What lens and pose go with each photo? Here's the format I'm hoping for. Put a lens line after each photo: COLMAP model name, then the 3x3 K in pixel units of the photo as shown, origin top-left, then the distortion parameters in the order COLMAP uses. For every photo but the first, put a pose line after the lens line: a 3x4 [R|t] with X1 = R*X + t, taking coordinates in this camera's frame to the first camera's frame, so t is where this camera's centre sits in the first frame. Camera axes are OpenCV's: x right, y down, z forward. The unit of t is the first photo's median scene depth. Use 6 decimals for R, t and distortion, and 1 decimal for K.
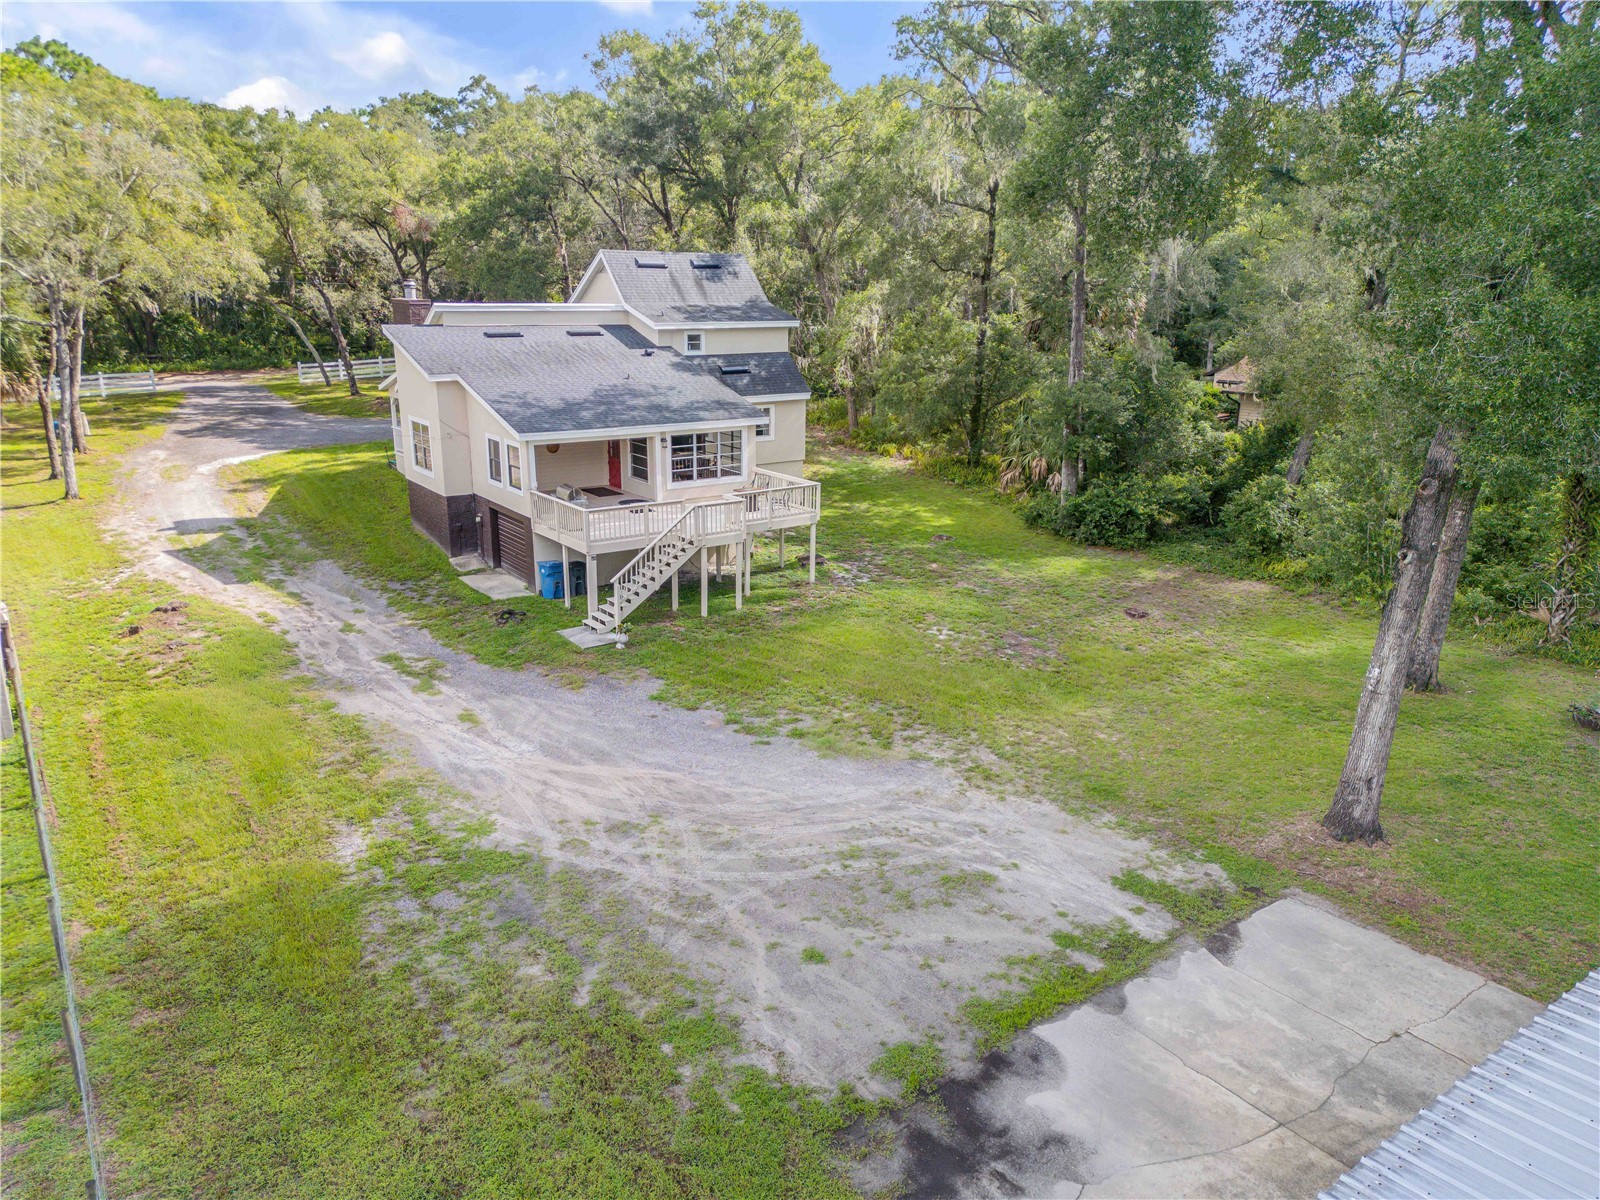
lens RADIAL K [[1121.7, 0, 800.0], [0, 1121.7, 600.0], [0, 0, 1]] dist [0.082369, -0.093948]
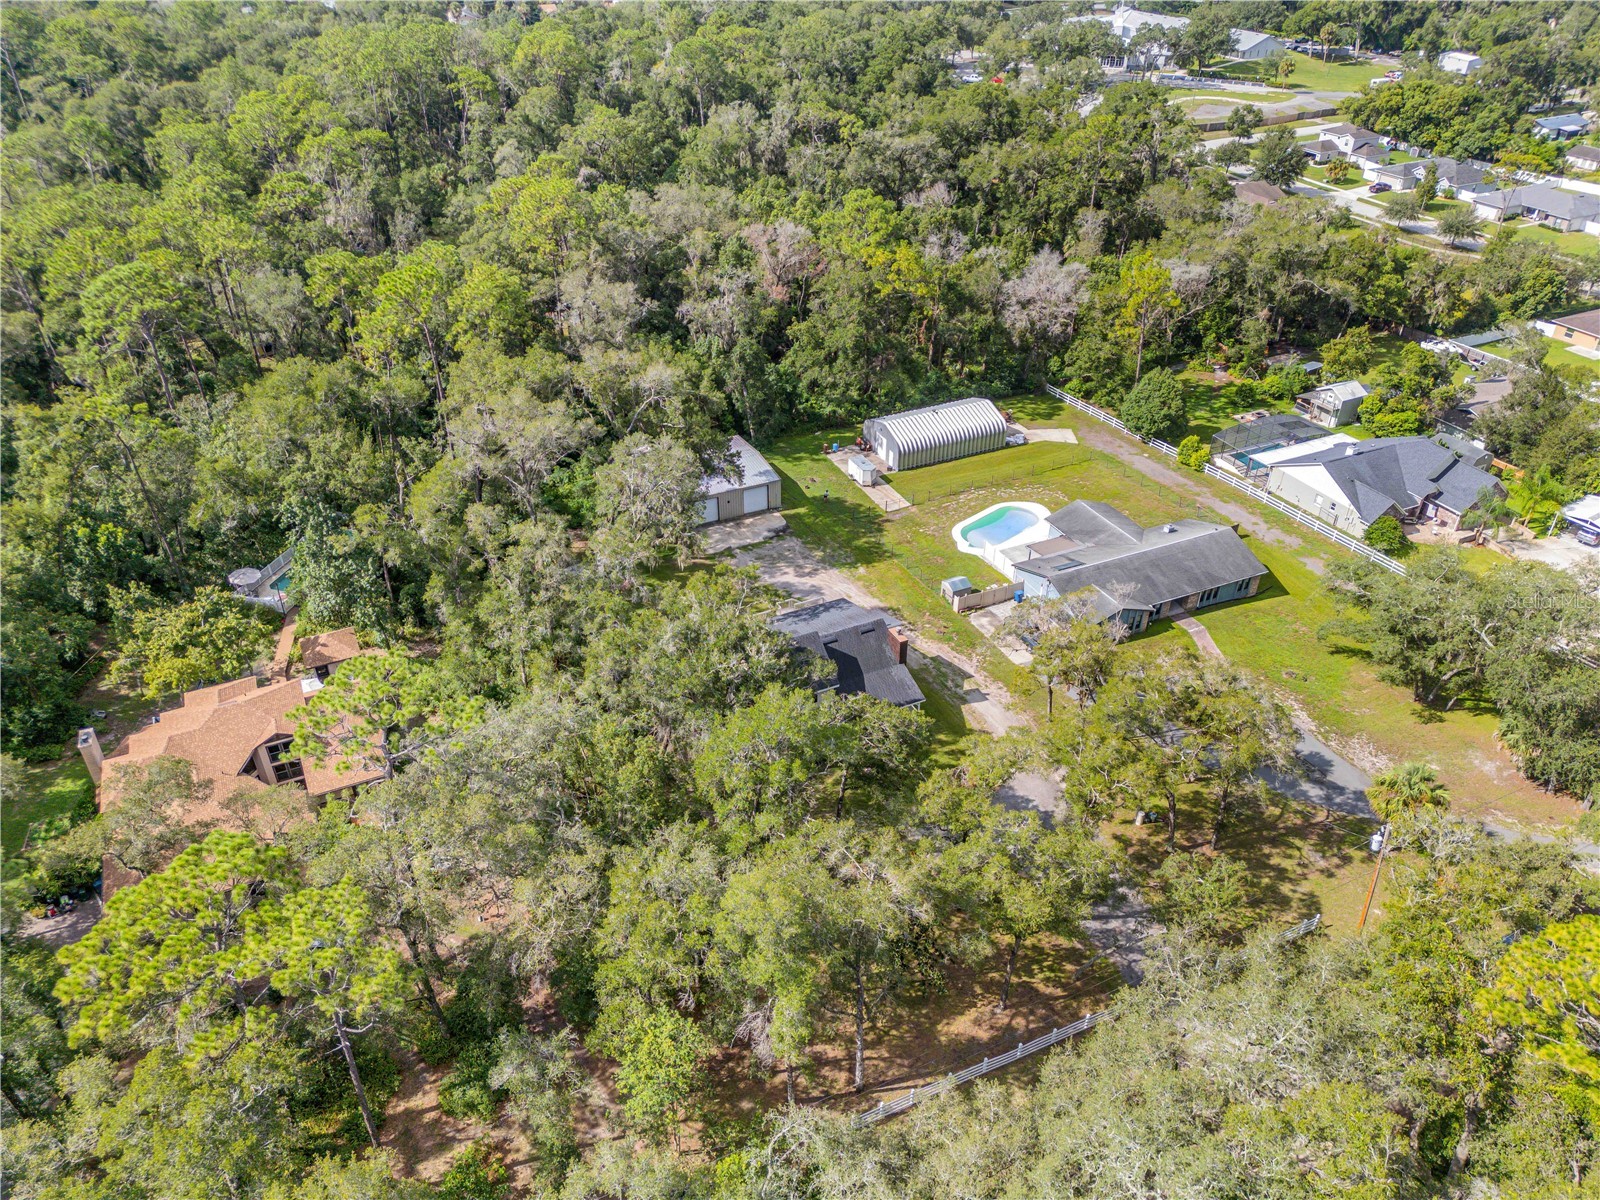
lens RADIAL K [[1115.5, 0, 800.0], [0, 1115.5, 600.0], [0, 0, 1]] dist [0.075788, -0.070504]
pose [[-0.982831, -0.116354, 0.143195, -0.791787], [0.035293, 0.643204, 0.764881, -3.514940], [-0.181101, 0.756802, -0.628055, 4.121575]]
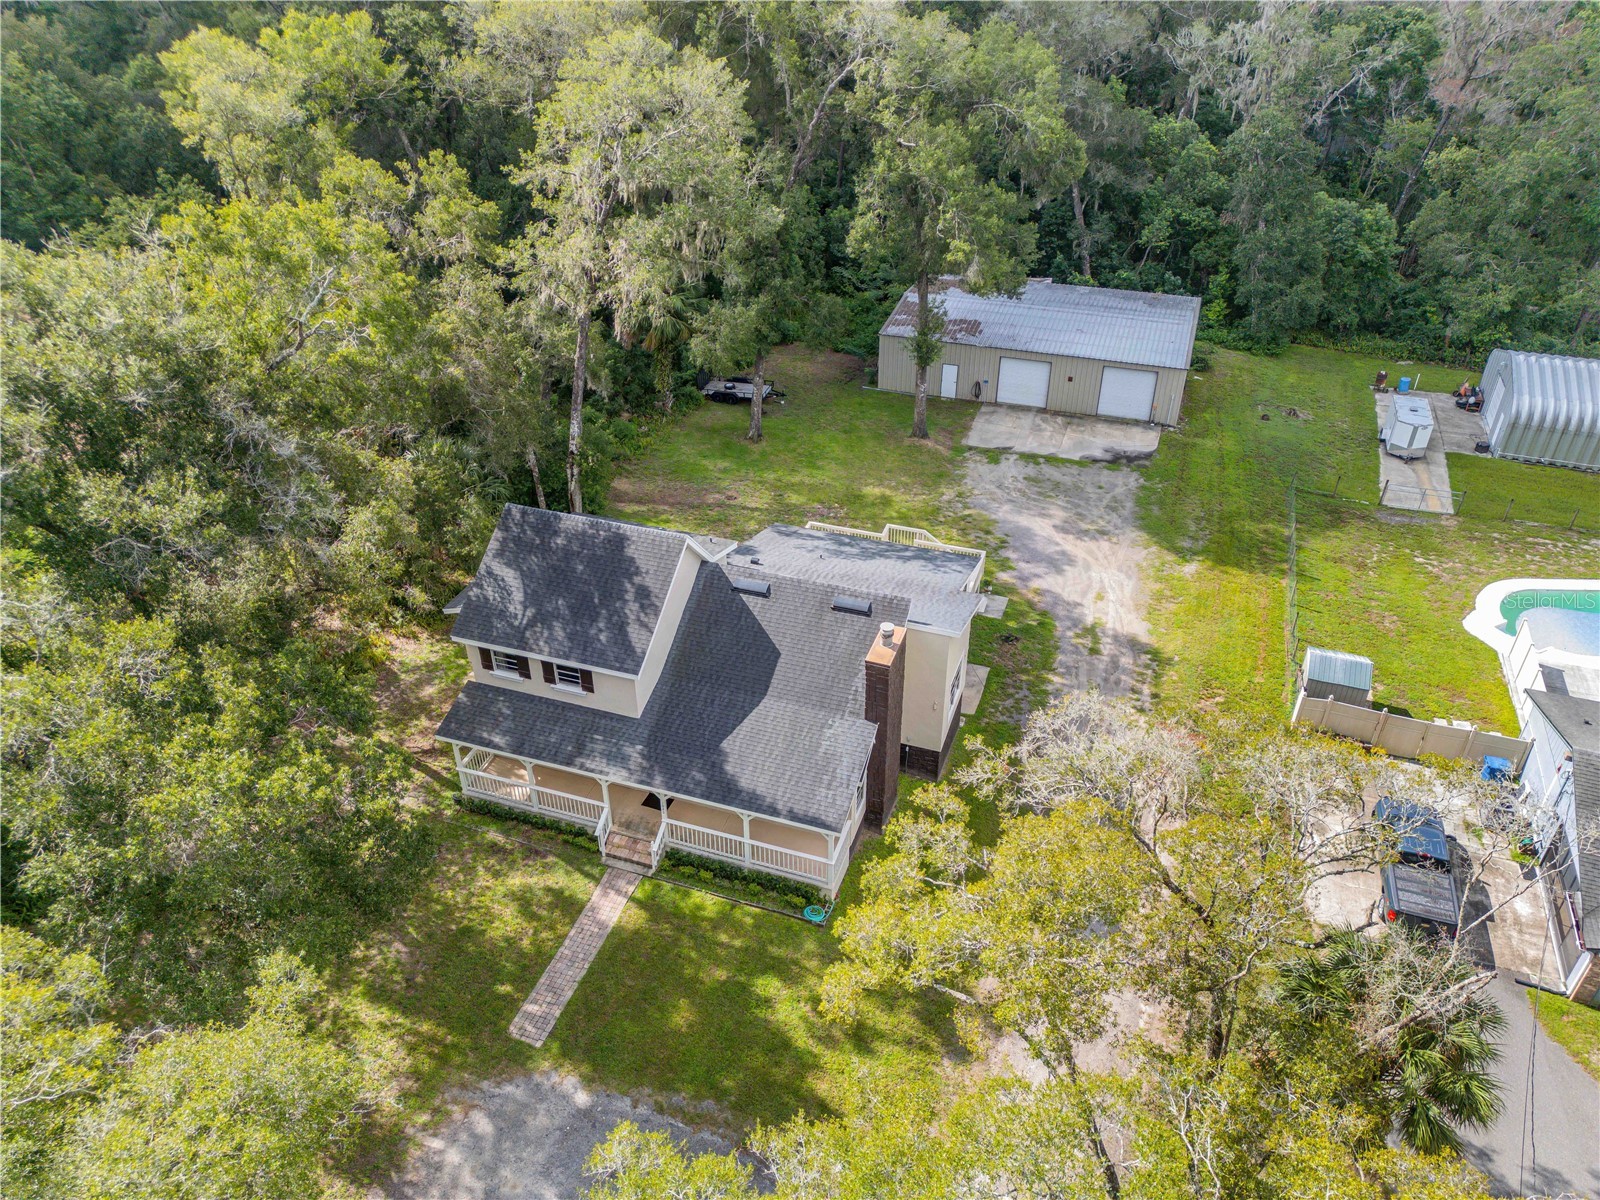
lens RADIAL K [[1121.7, 0, 800.0], [0, 1121.7, 600.0], [0, 0, 1]] dist [0.082369, -0.093948]
pose [[-0.568860, -0.471417, 0.673917, -1.457829], [0.227224, 0.697436, 0.679670, -1.494345], [-0.790423, 0.539767, -0.289626, 2.184115]]
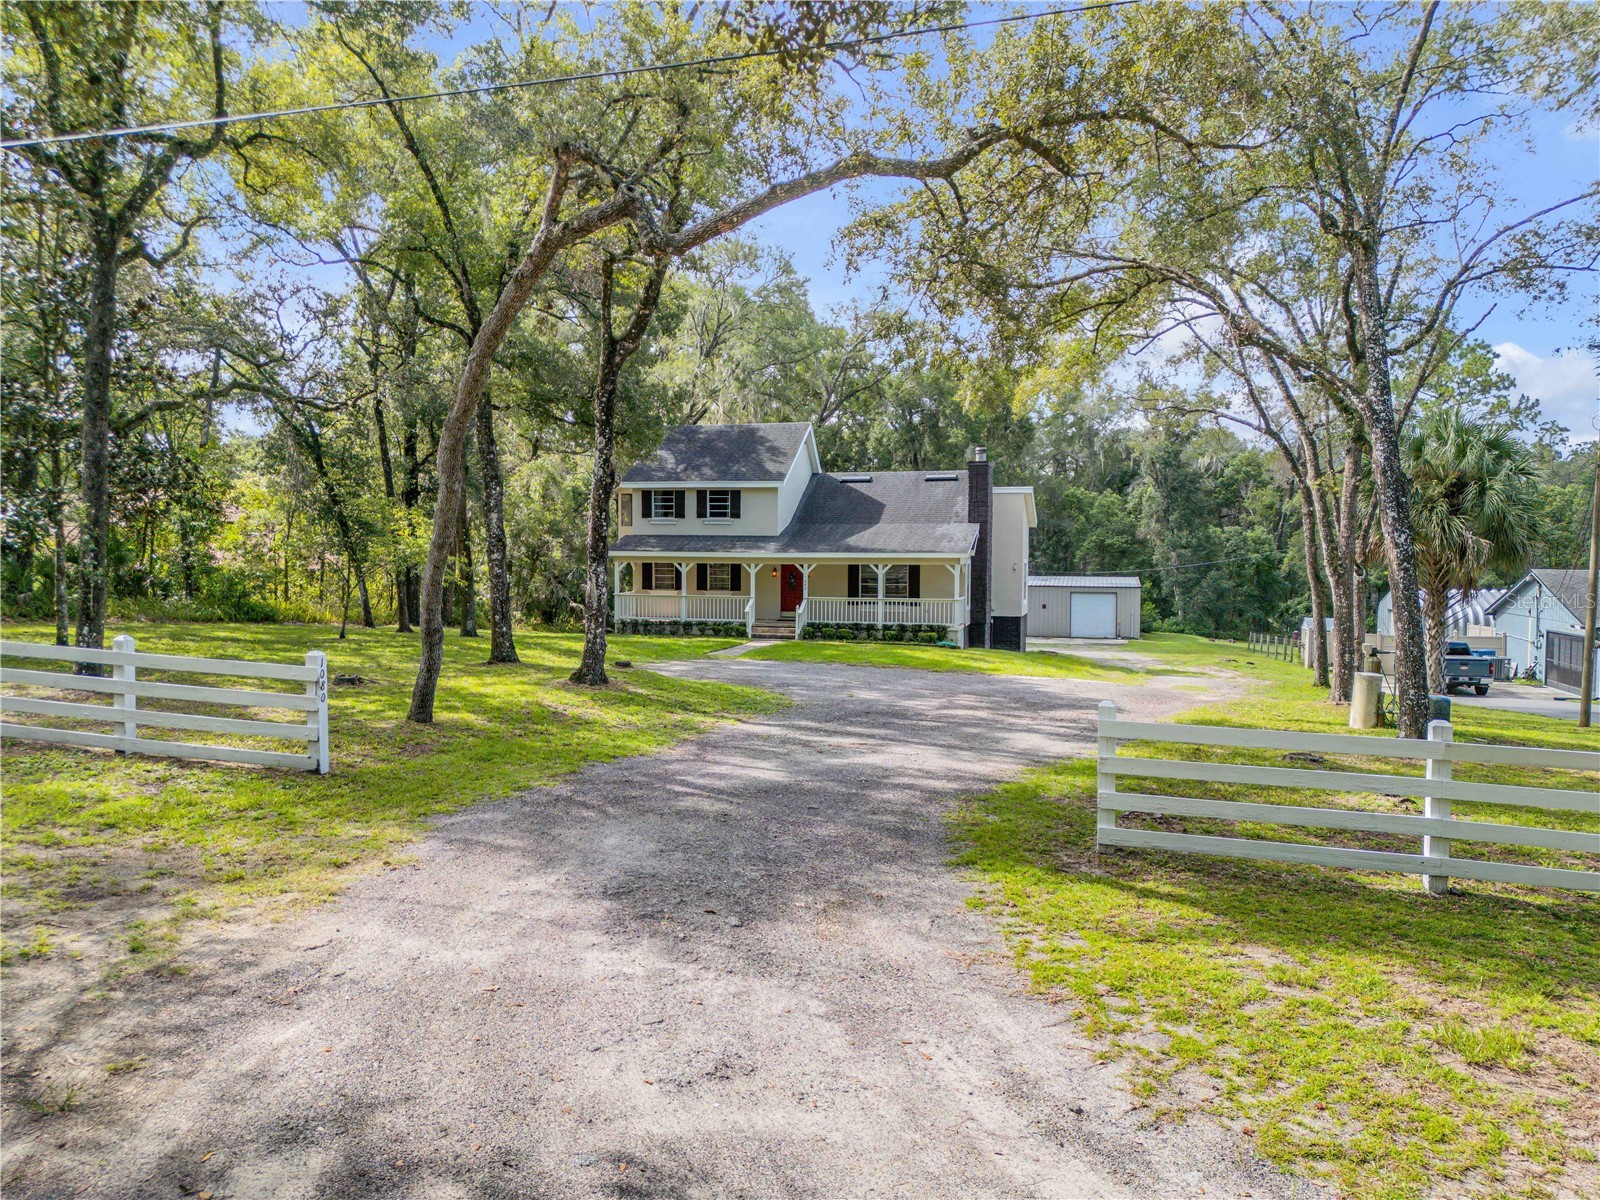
lens RADIAL K [[1121.7, 0, 800.0], [0, 1121.7, 600.0], [0, 0, 1]] dist [0.082369, -0.093948]
pose [[-0.632507, -0.048671, 0.773024, -1.812447], [0.202160, 0.953057, 0.225418, -0.712531], [-0.747708, 0.298853, -0.592976, 3.071787]]
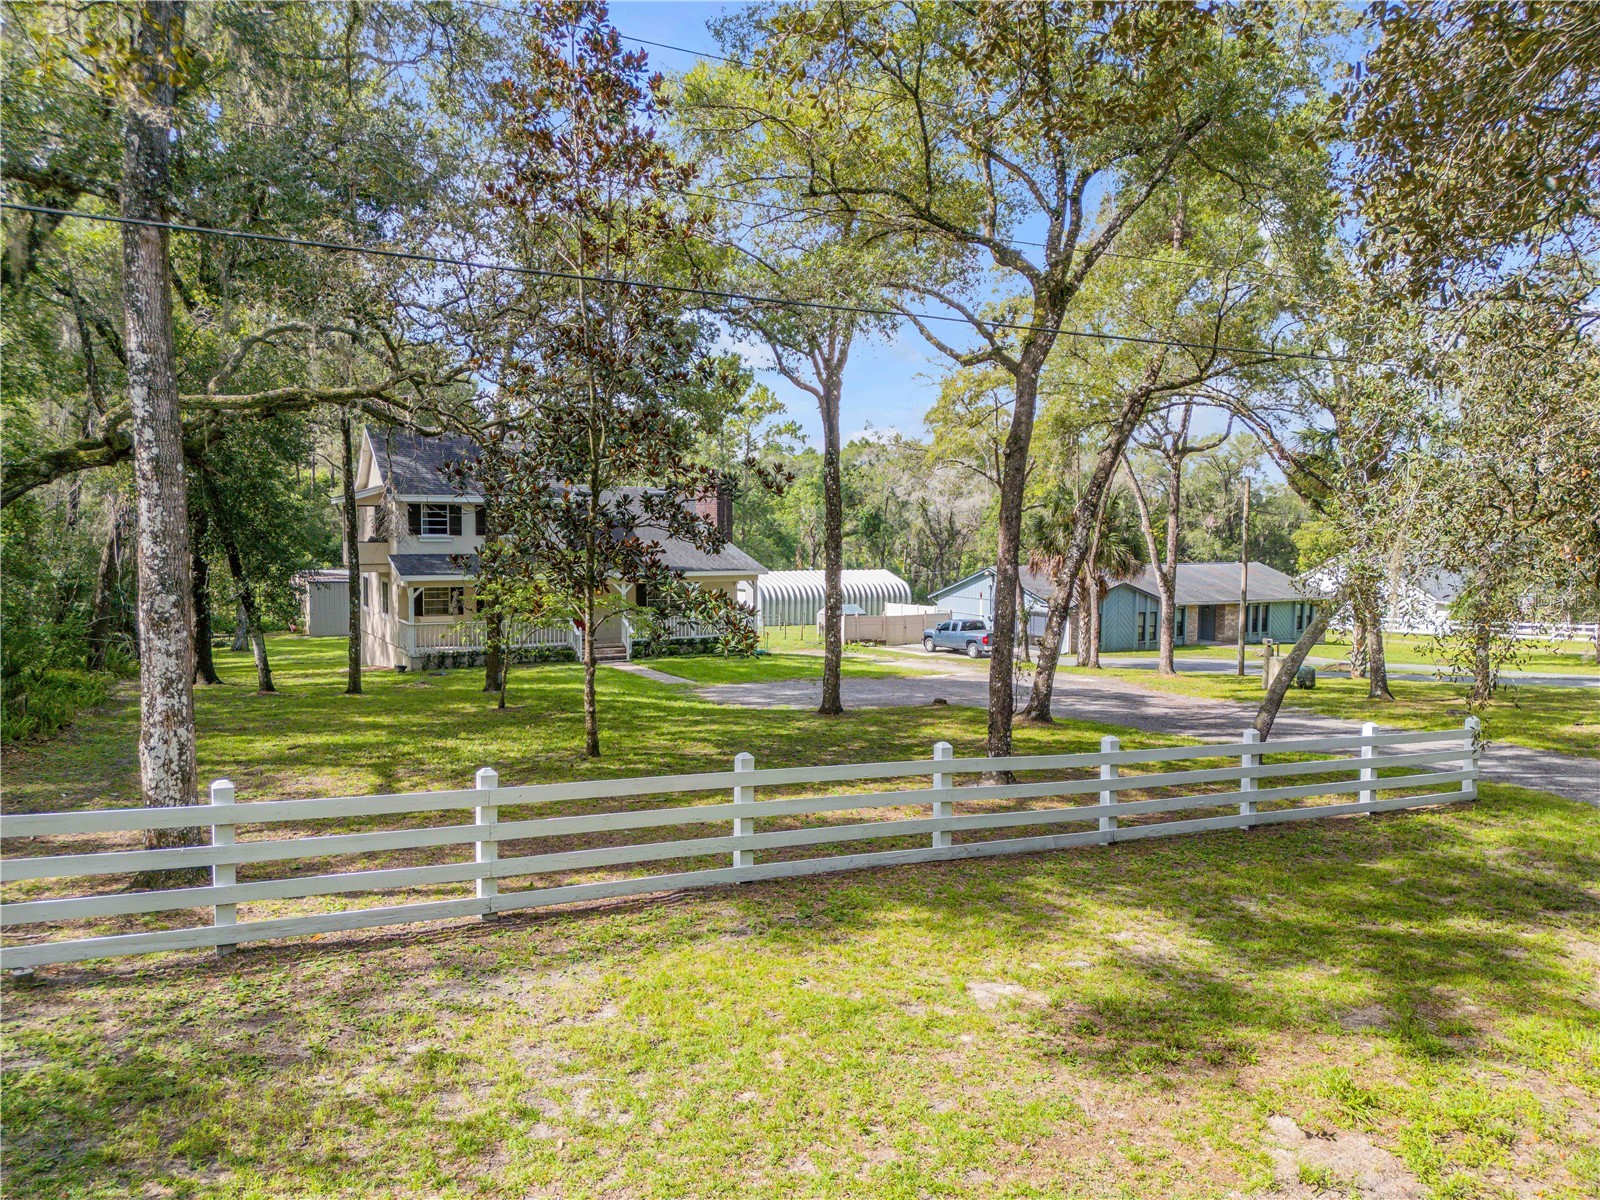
lens RADIAL K [[1121.7, 0, 800.0], [0, 1121.7, 600.0], [0, 0, 1]] dist [0.082369, -0.093948]
pose [[-0.993974, -0.024121, 0.106930, -0.954881], [0.013568, 0.940916, 0.338369, -0.936402], [-0.108774, 0.337781, -0.934918, 3.636616]]
